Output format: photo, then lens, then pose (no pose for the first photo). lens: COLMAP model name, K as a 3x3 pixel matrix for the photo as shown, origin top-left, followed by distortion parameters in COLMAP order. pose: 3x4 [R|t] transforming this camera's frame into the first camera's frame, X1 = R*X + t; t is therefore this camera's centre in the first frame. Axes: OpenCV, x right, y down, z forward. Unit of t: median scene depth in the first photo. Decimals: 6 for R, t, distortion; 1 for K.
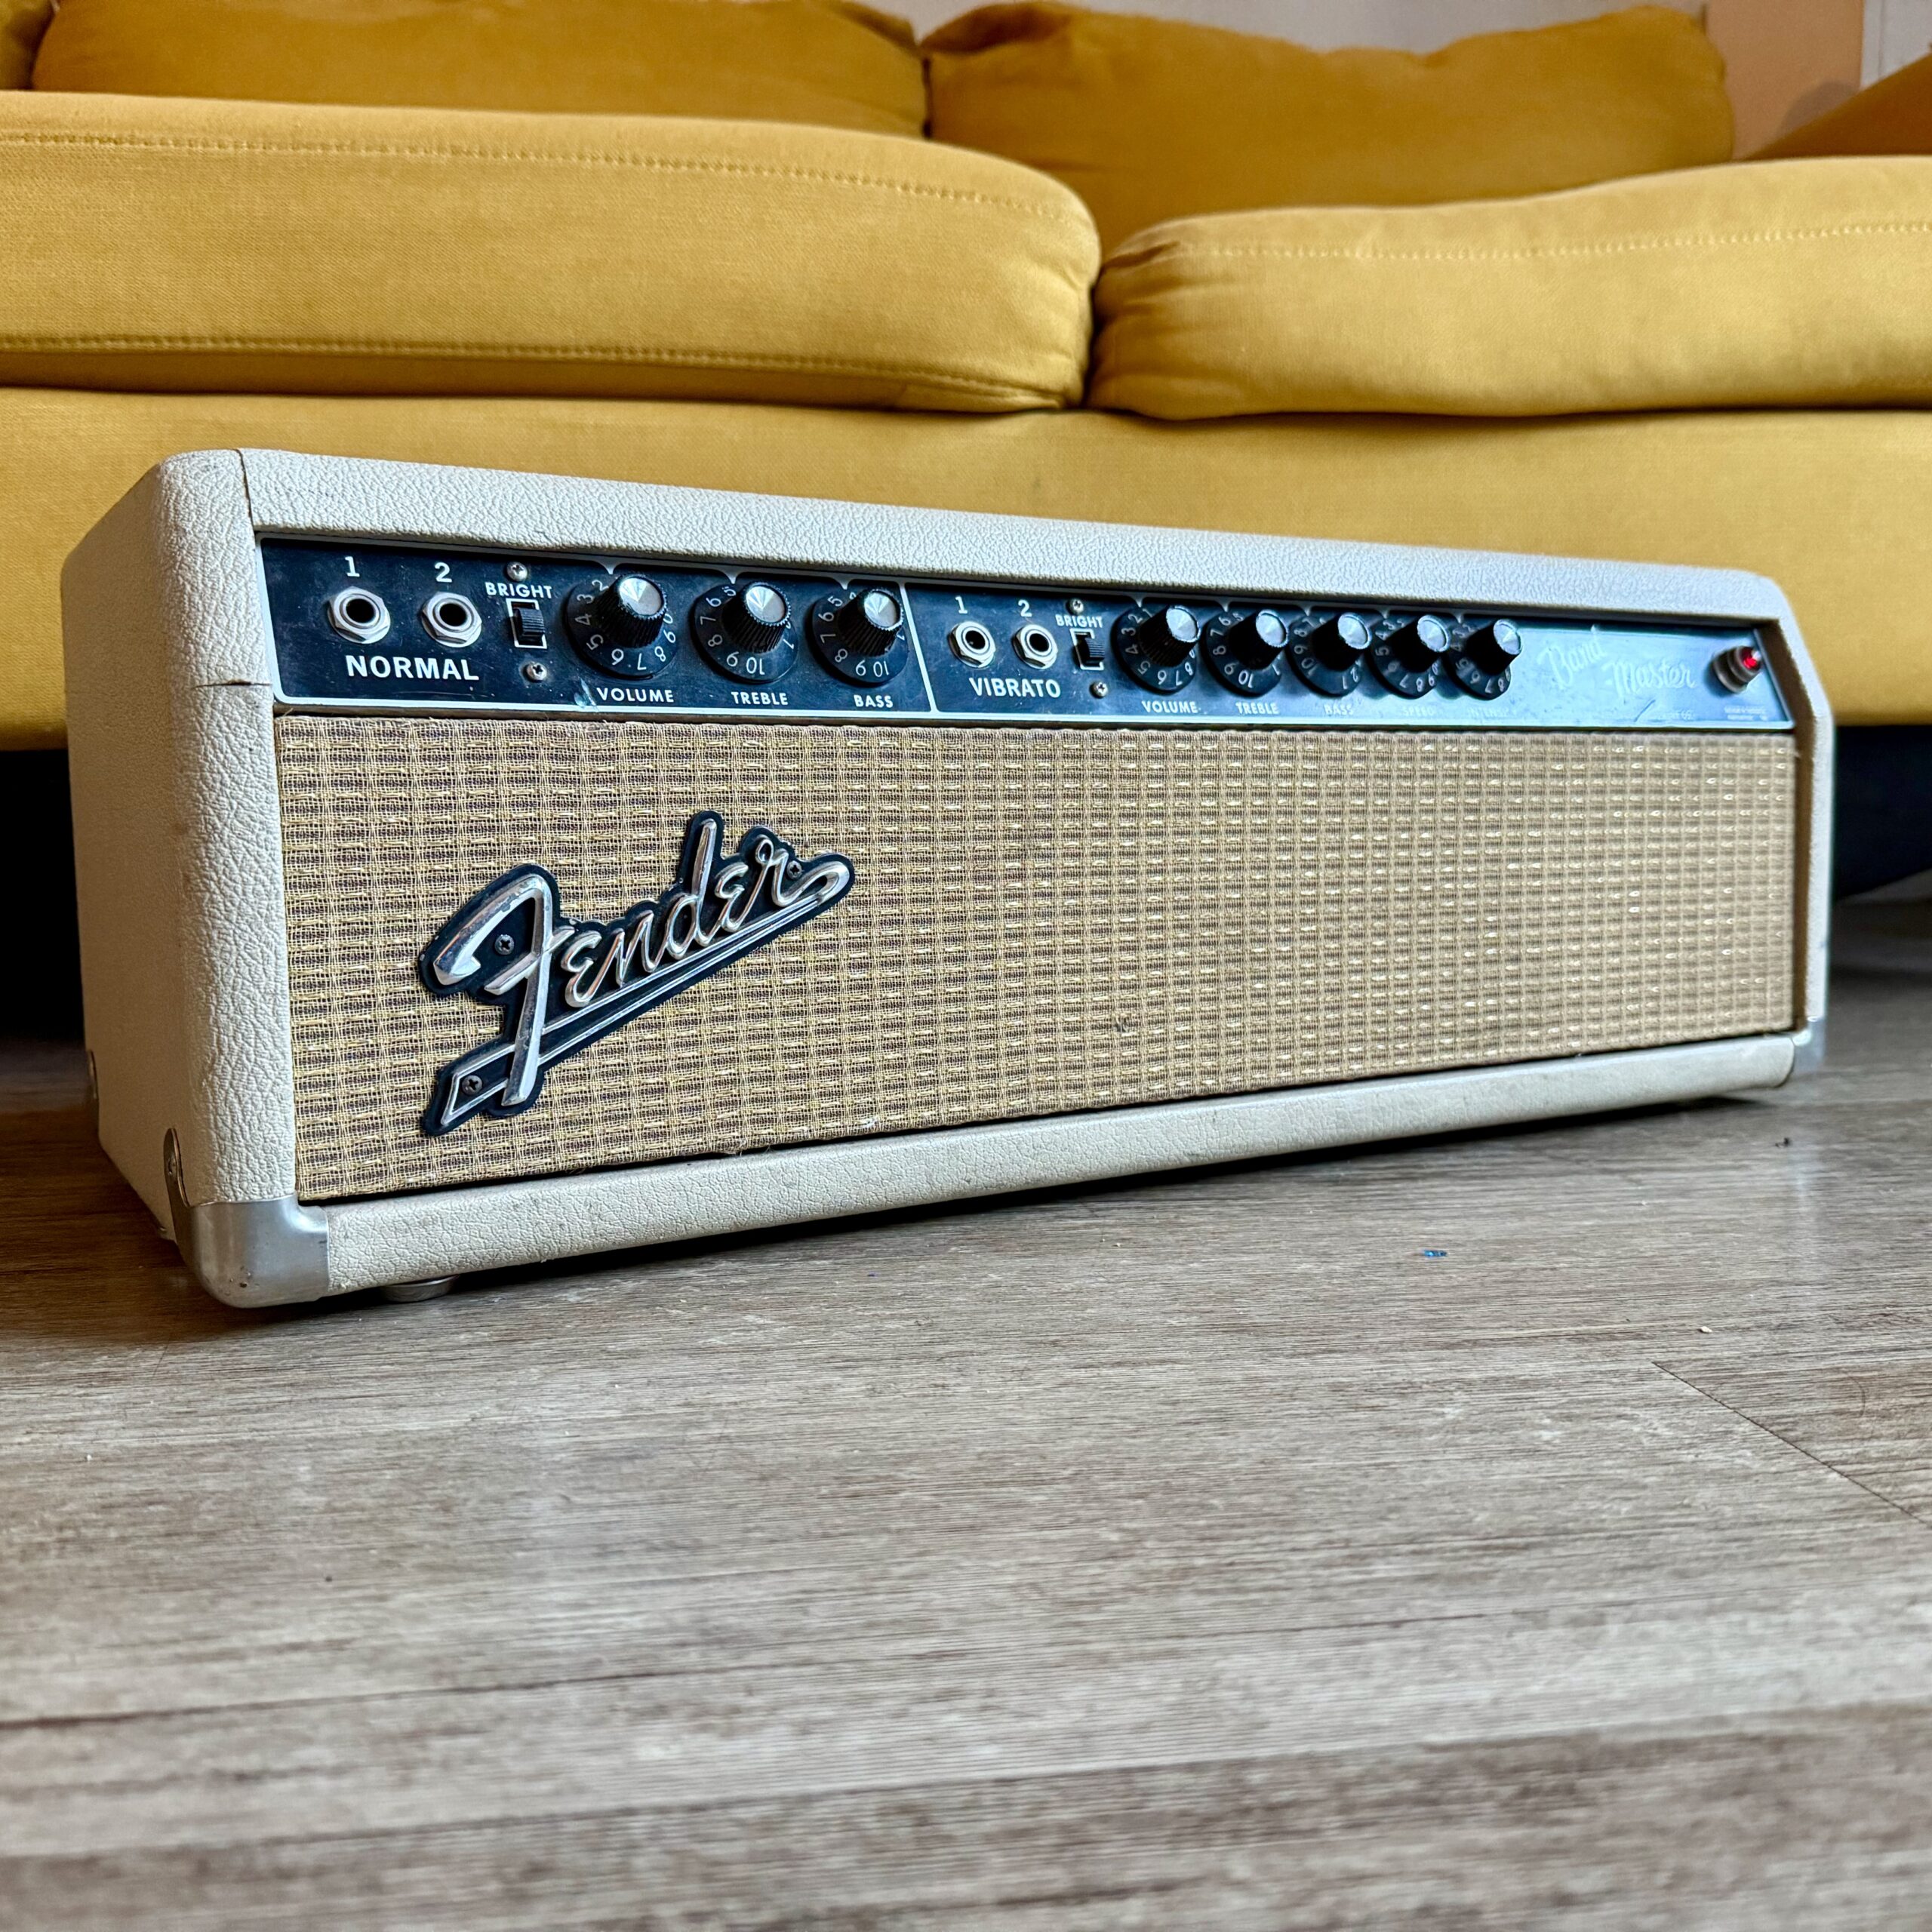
lens RADIAL K [[1841.7, 0, 961.6], [0, 1841.7, 975.7], [0, 0, 1]] dist [0.201788, -0.494858]
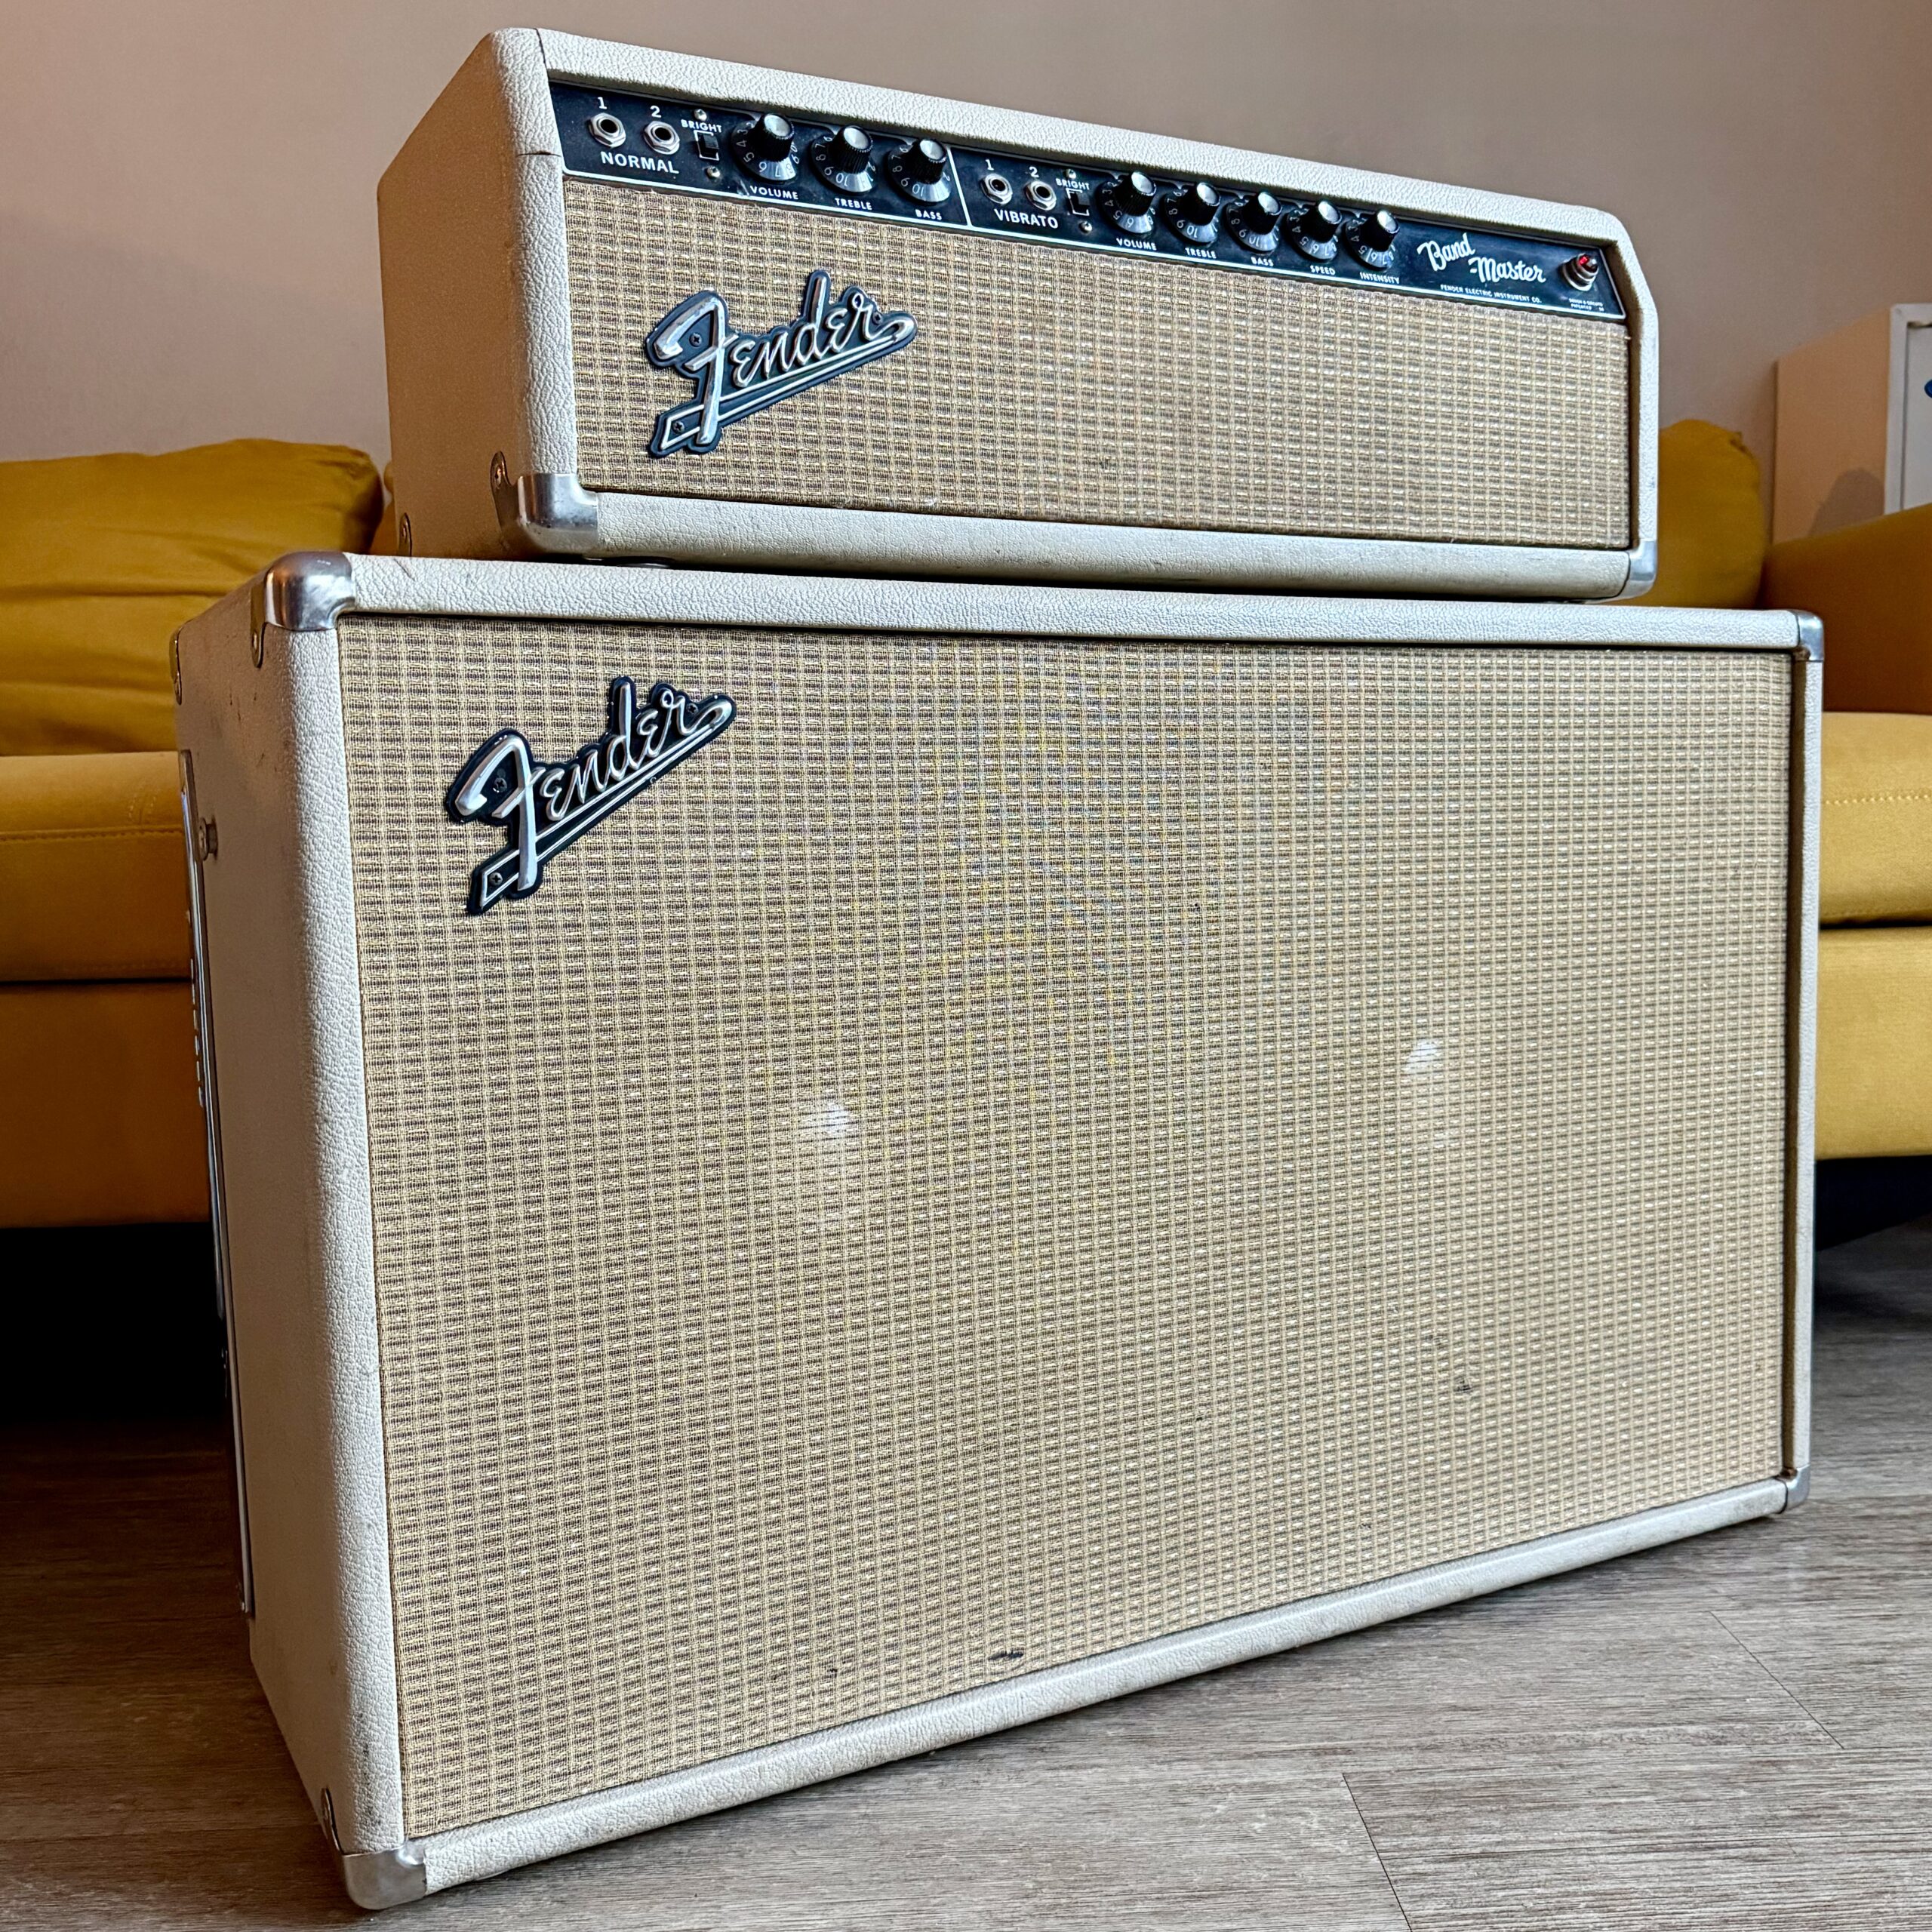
lens RADIAL K [[1973.3, 0, 1042.9], [0, 1973.3, 1018.3], [0, 0, 1]] dist [0.147528, -0.290468]
pose [[0.999468, -0.012693, -0.030030, 0.092029], [0.012815, 0.999910, 0.003893, 0.534442], [0.029978, -0.004276, 0.999541, -0.679581]]
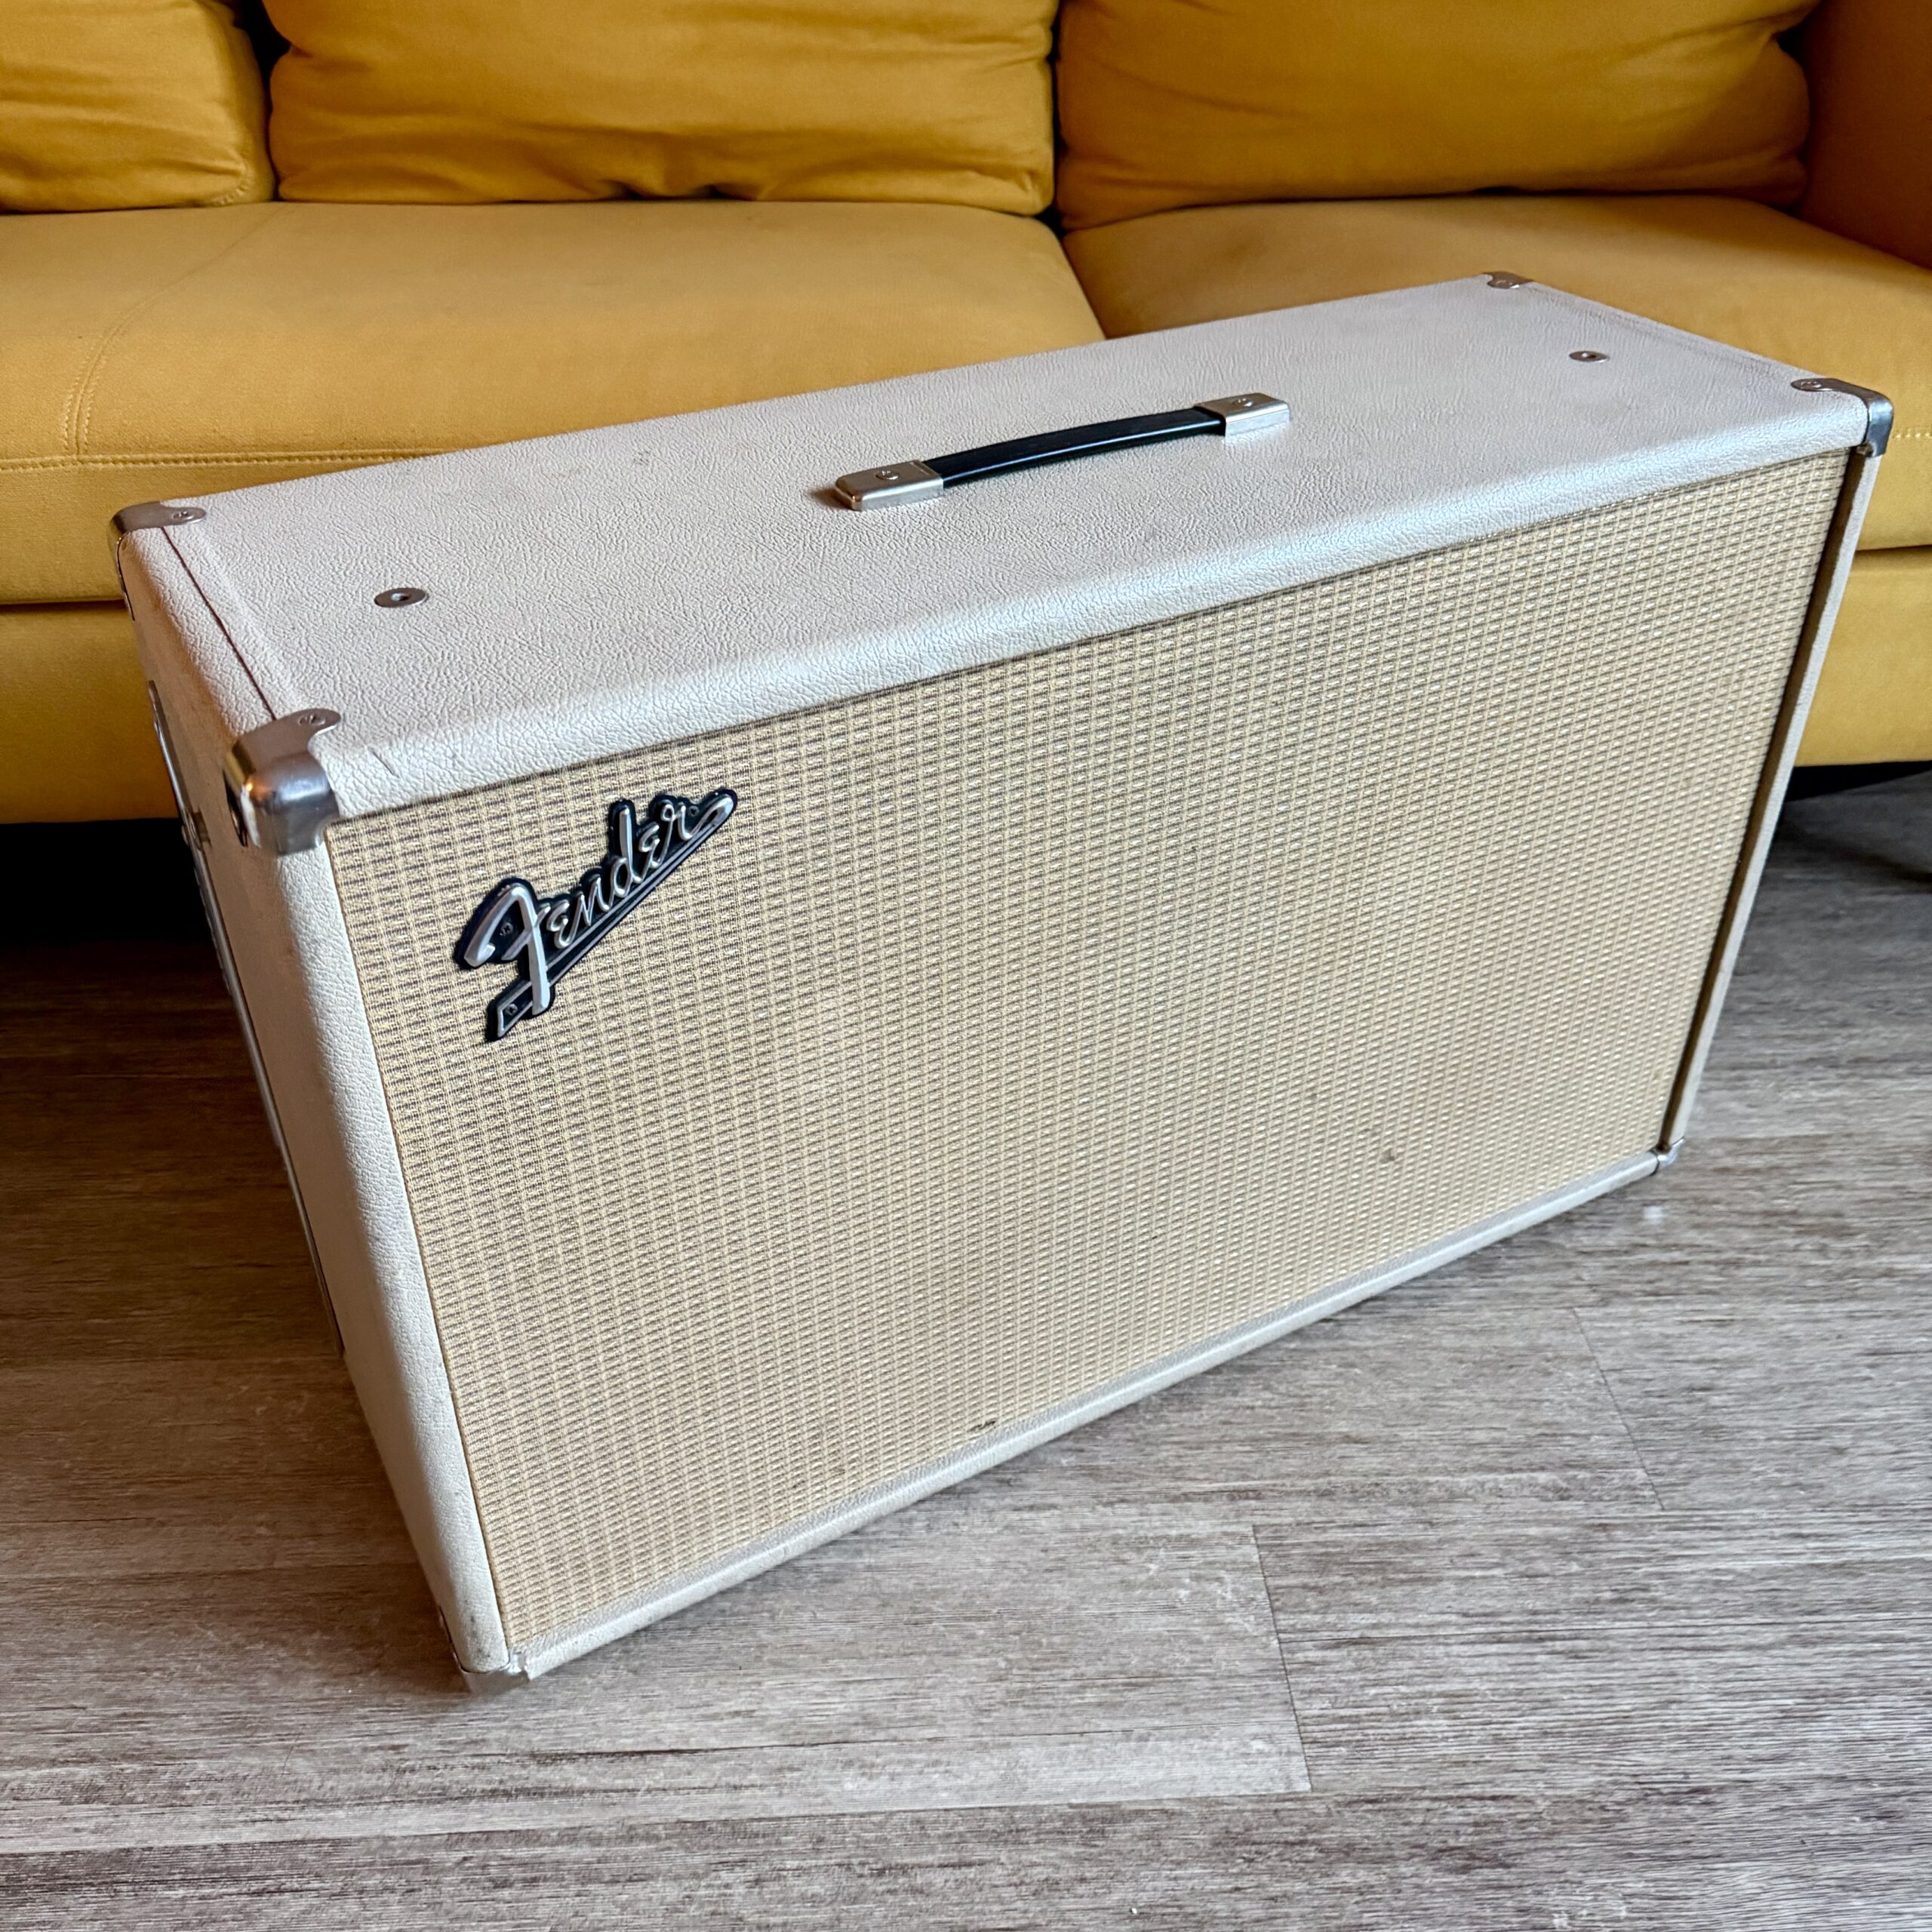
lens RADIAL K [[1812.0, 0, 958.7], [0, 1812.0, 979.2], [0, 0, 1]] dist [0.195664, -0.460780]
pose [[0.999258, 0.027143, -0.027323, 0.012202], [-0.010328, 0.872297, 0.488867, -0.296580], [0.037103, -0.488222, 0.871930, -0.373063]]
